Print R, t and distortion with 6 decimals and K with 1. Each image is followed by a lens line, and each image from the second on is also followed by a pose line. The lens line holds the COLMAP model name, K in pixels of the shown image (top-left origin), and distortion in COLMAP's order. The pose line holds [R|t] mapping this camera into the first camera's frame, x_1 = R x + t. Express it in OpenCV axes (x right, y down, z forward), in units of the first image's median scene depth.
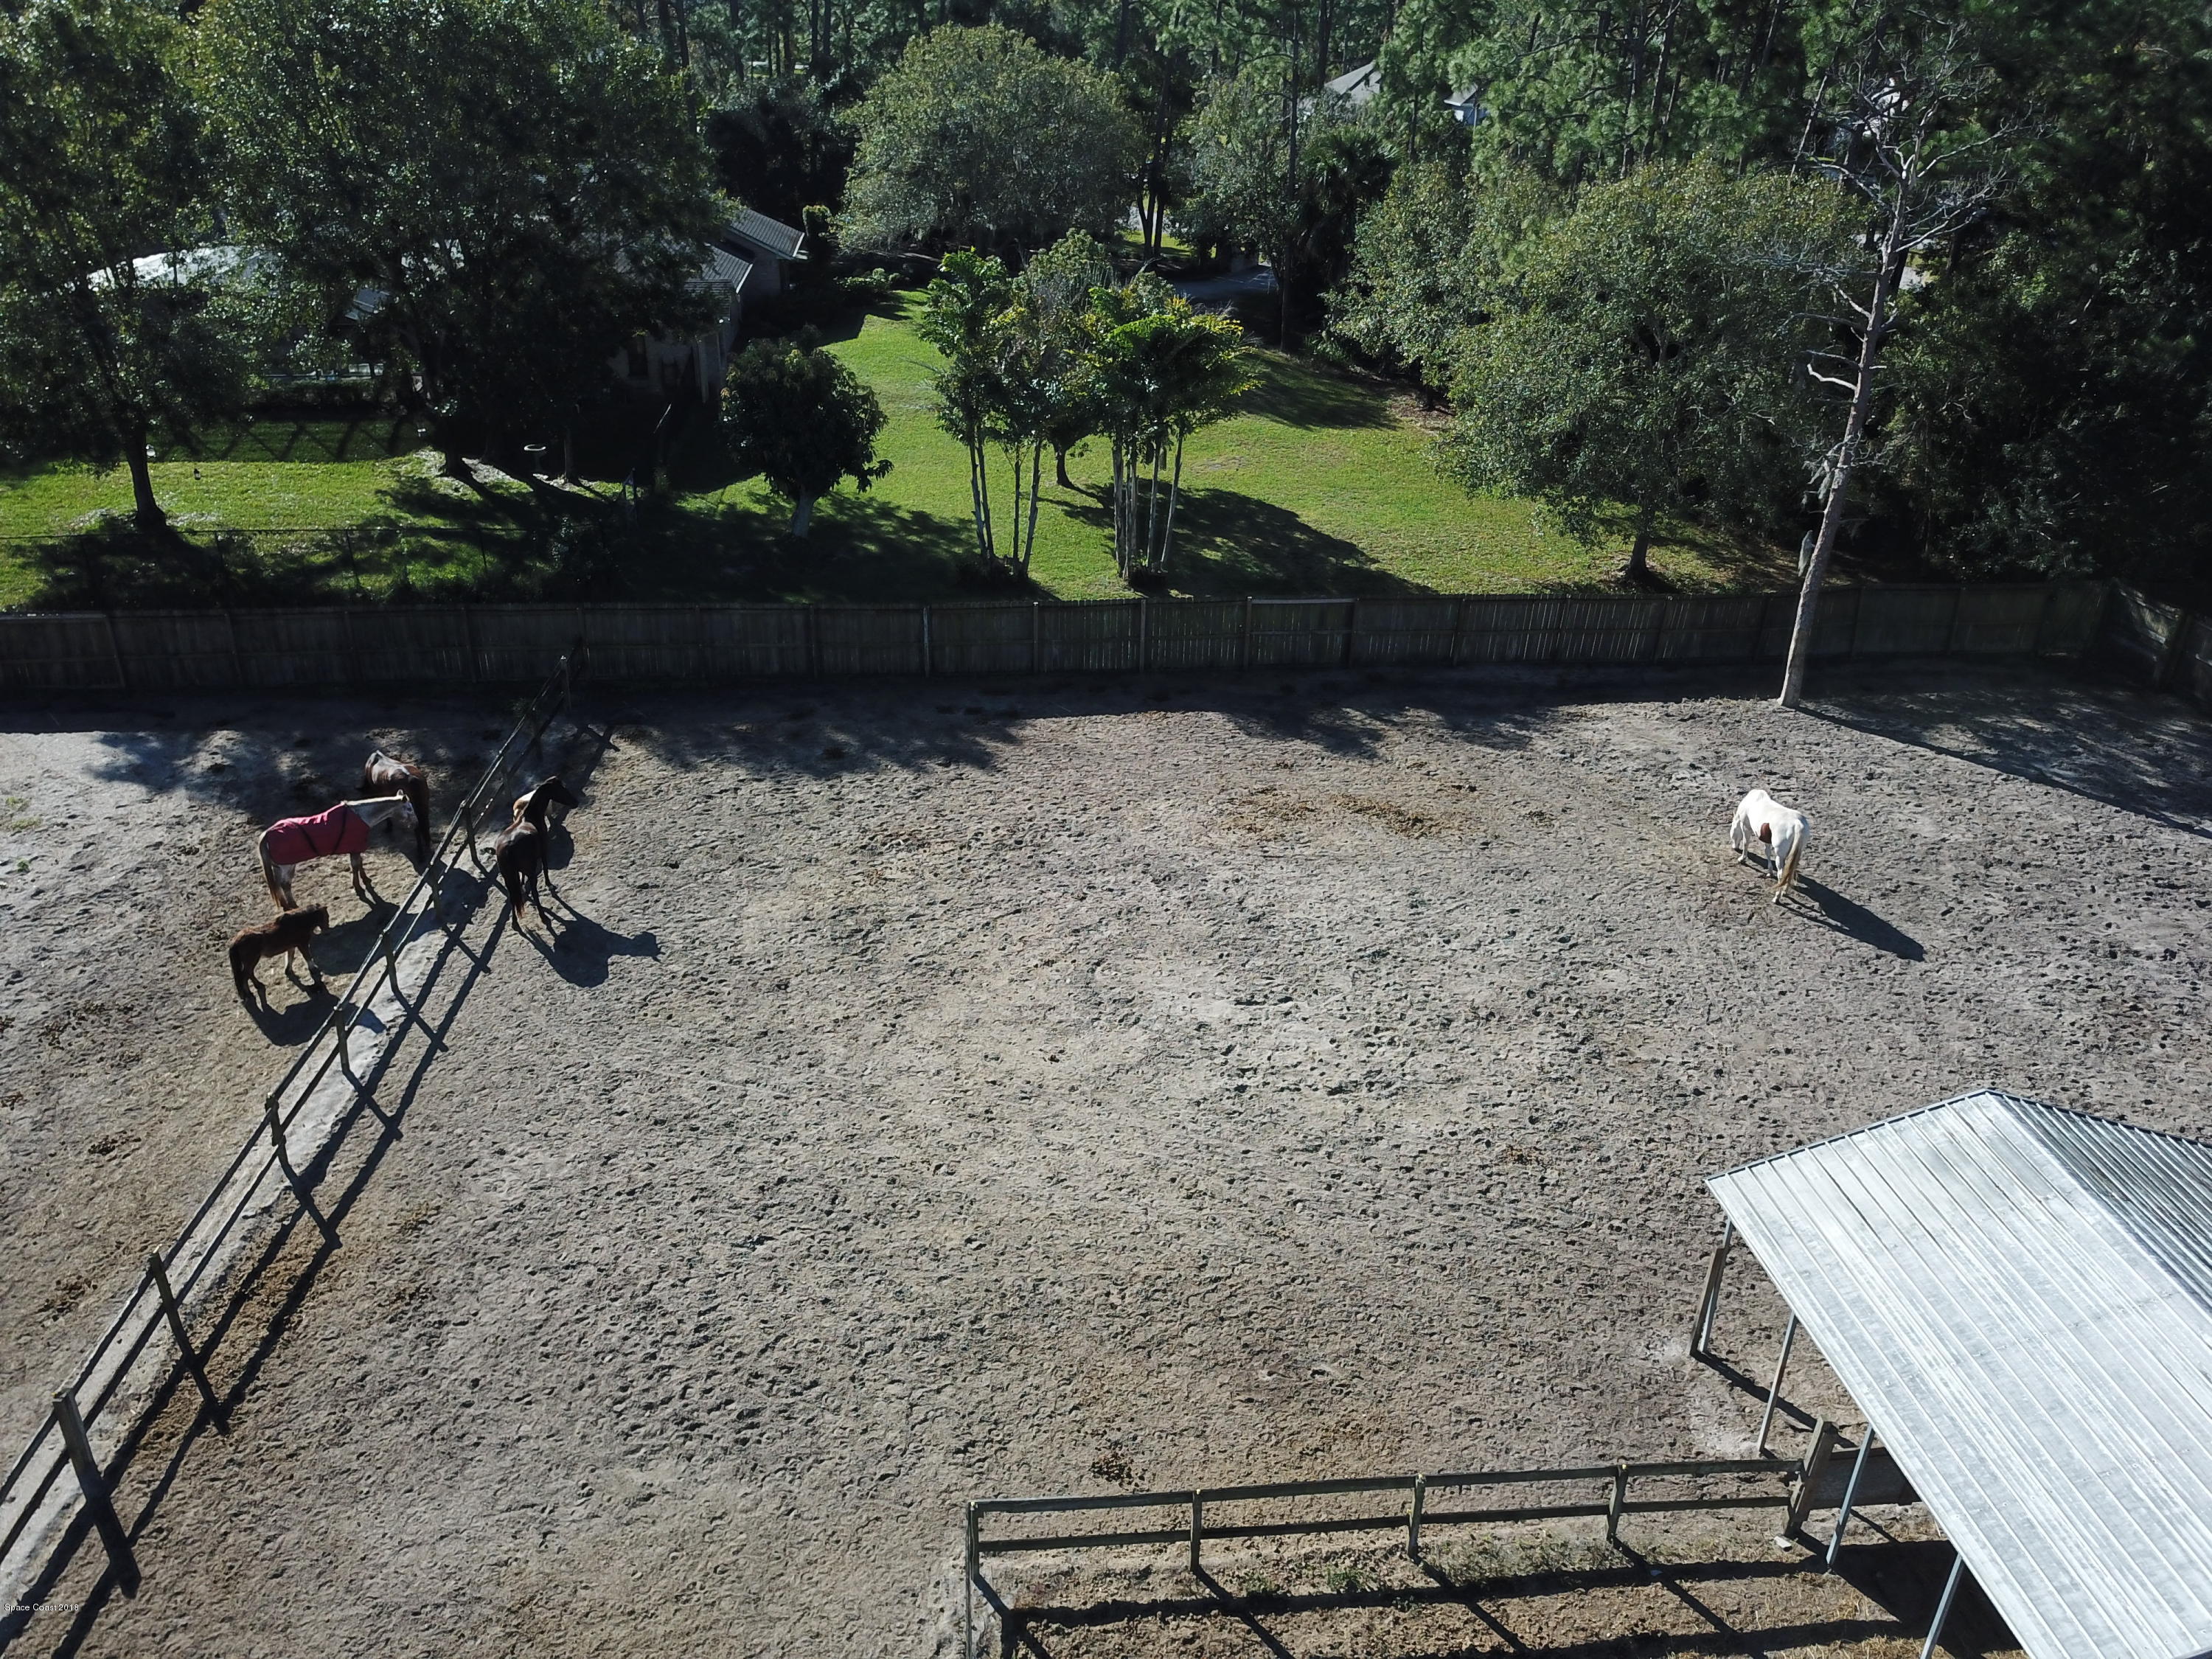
lens RADIAL K [[1708.8, 0, 1112.2], [0, 1708.8, 873.8], [0, 0, 1]] dist [0.010527, -0.000416]
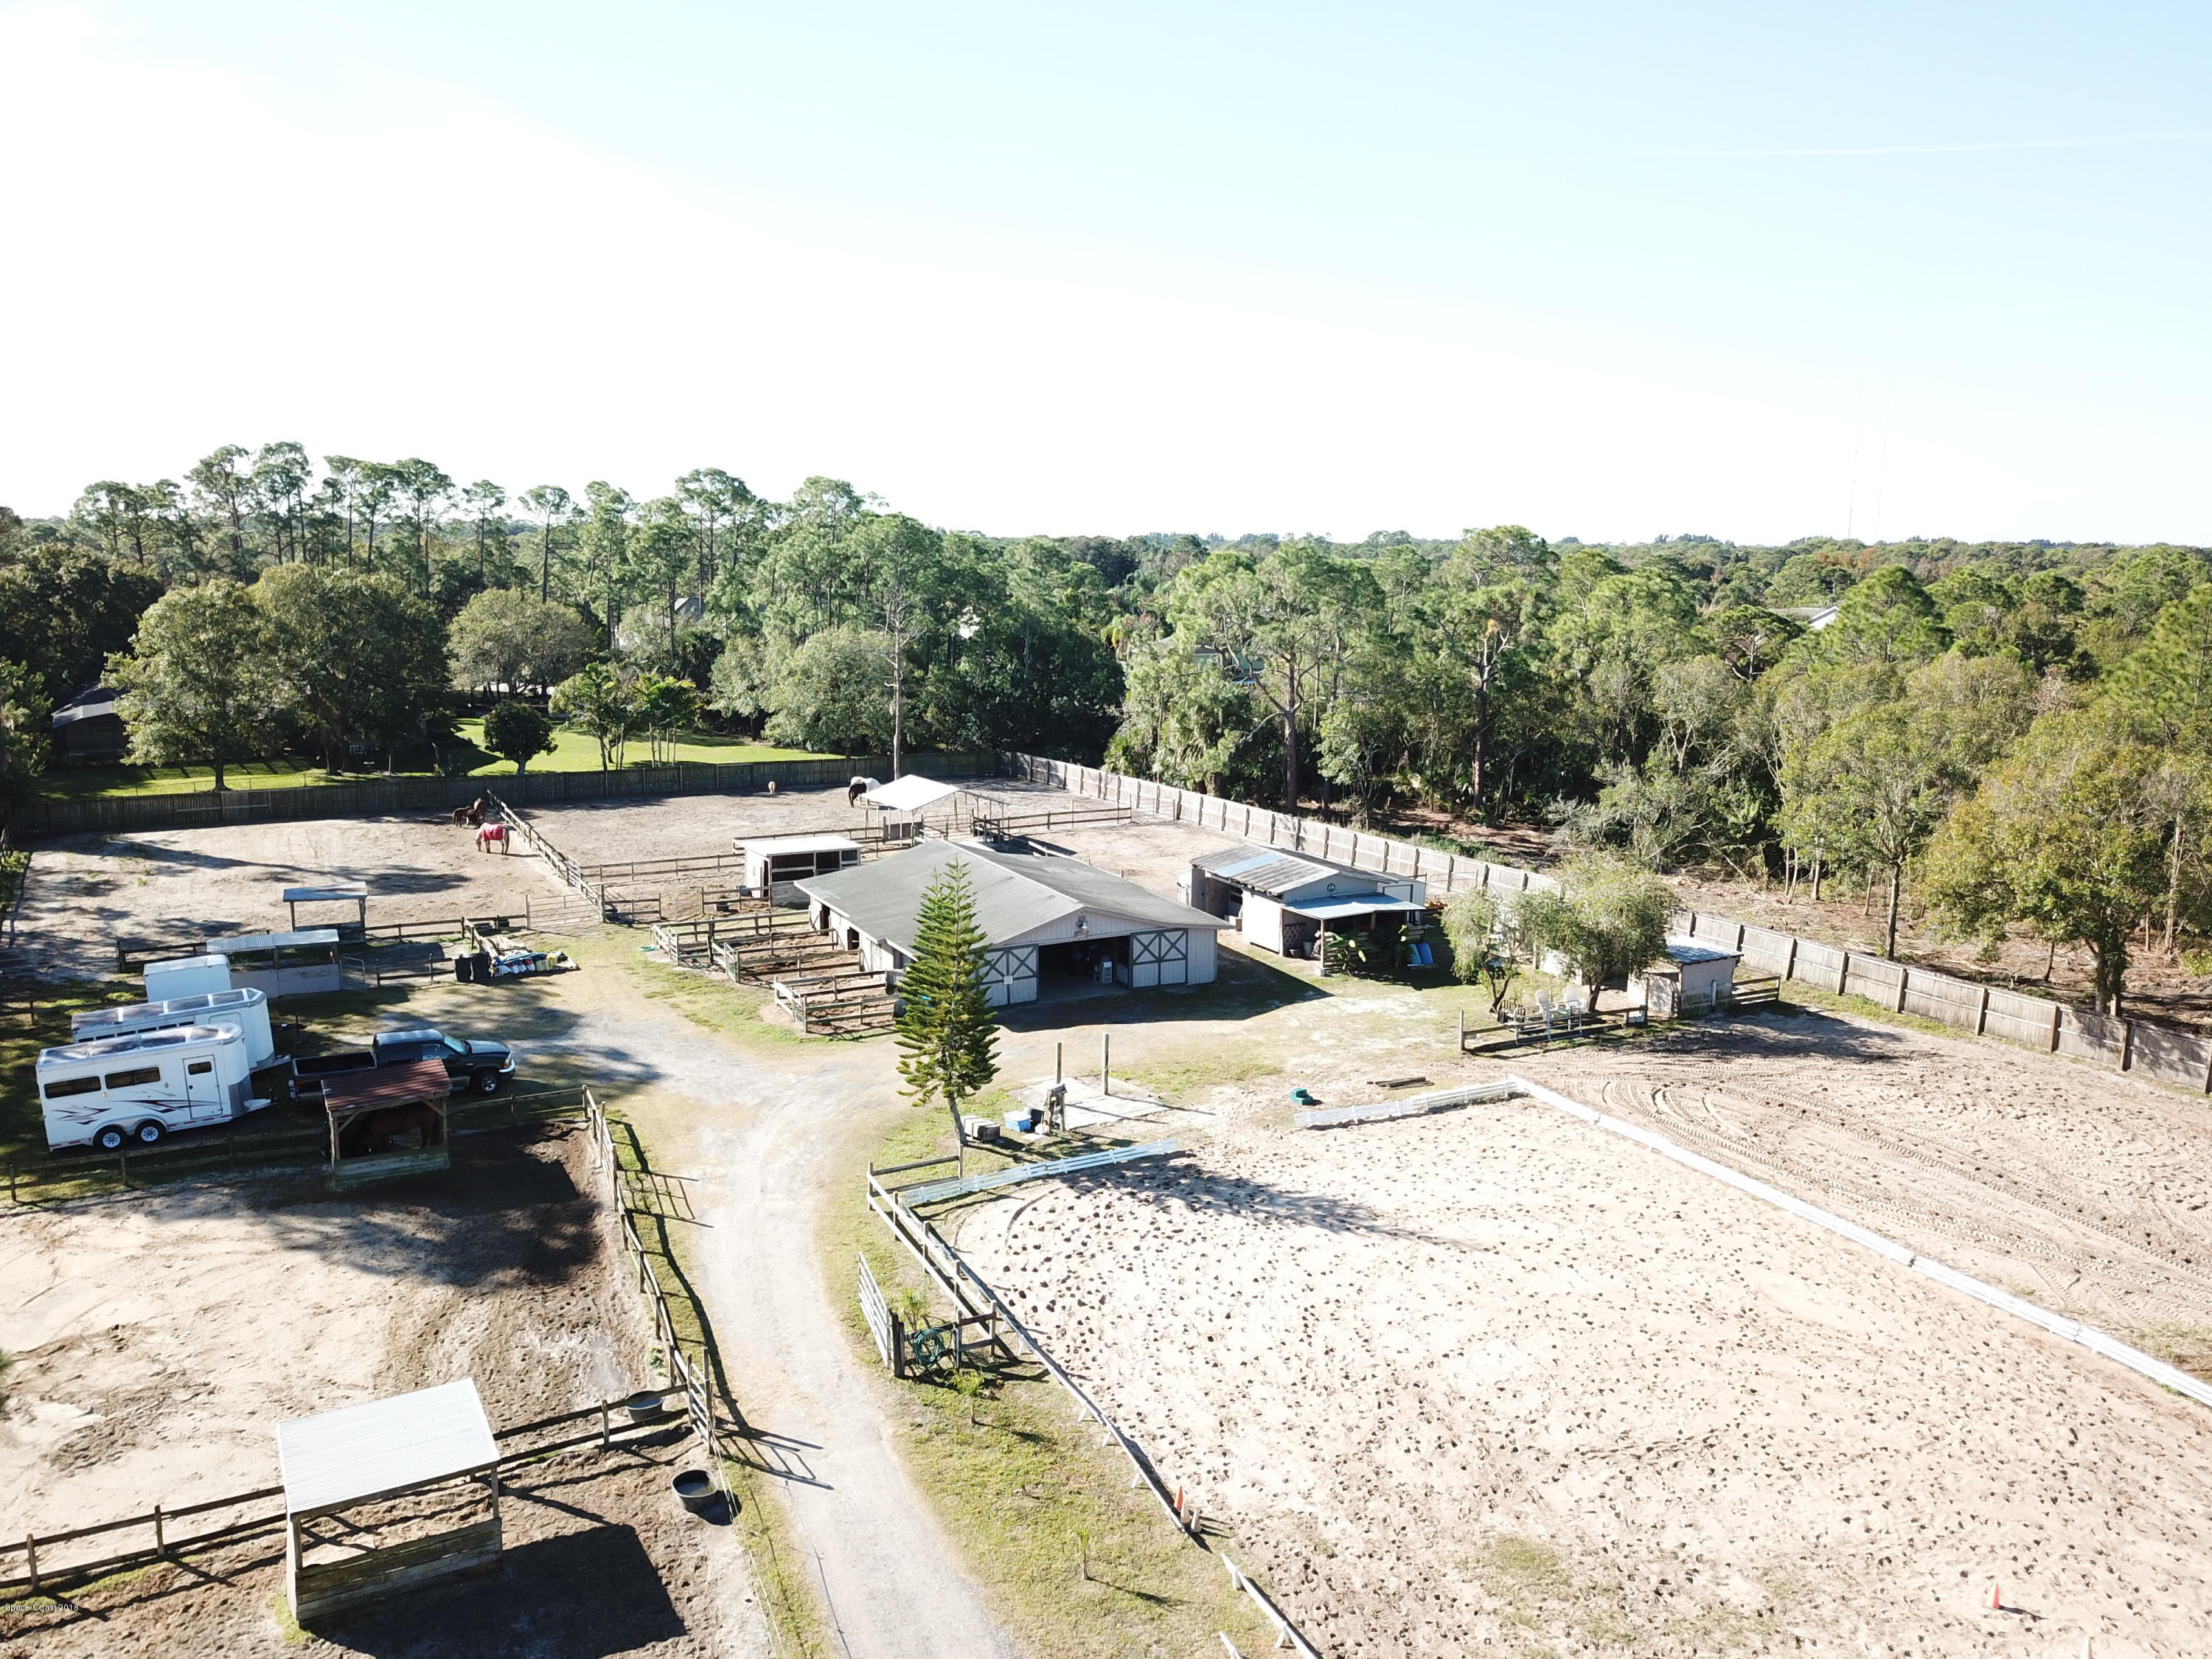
lens RADIAL K [[1688.7, 0, 1138.2], [0, 1688.7, 830.5], [0, 0, 1]] dist [0.004498, -0.008232]
pose [[0.901649, -0.076676, 0.425616, -0.426727], [0.202902, 0.944118, -0.259754, 0.707167], [-0.381915, 0.320565, 0.866821, -1.470427]]
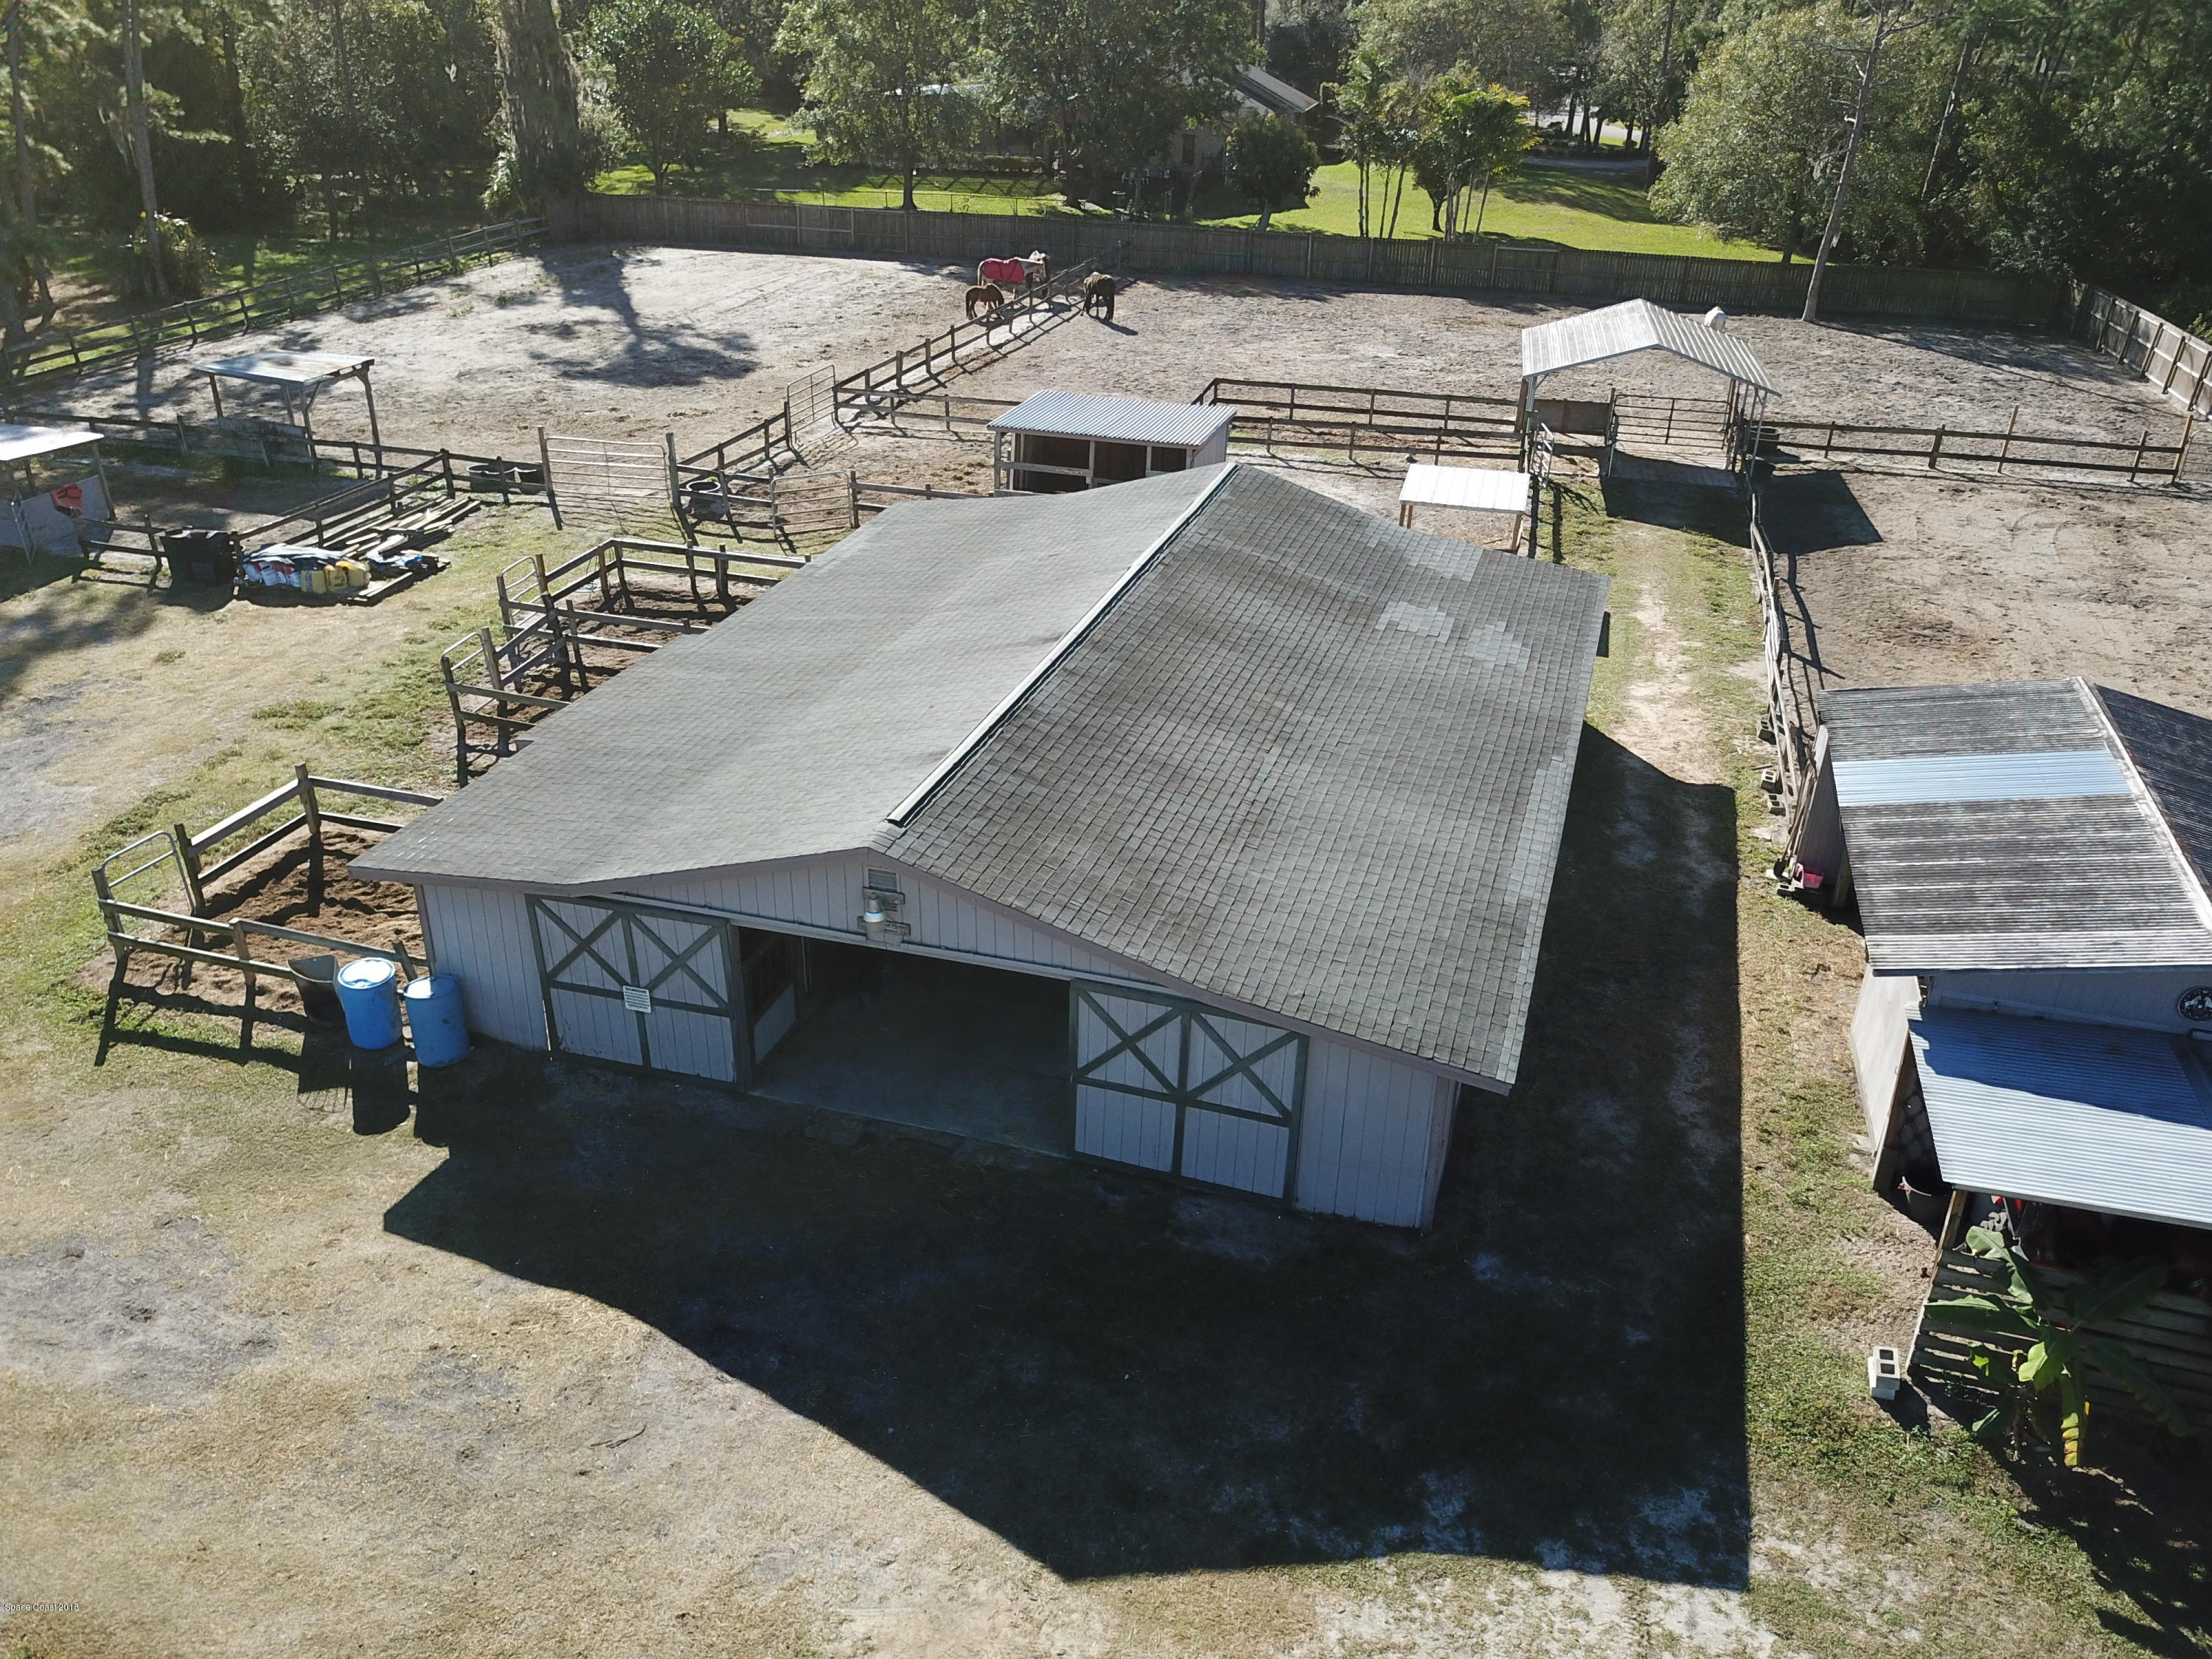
lens RADIAL K [[1700.3, 0, 1106.0], [0, 1700.3, 829.5], [0, 0, 1]] dist [0.011868, 0.001513]
pose [[0.947154, 0.149919, -0.283589, 0.237164], [-0.155000, 0.987904, 0.004573, 0.400800], [0.280845, 0.039625, 0.958935, -0.629552]]
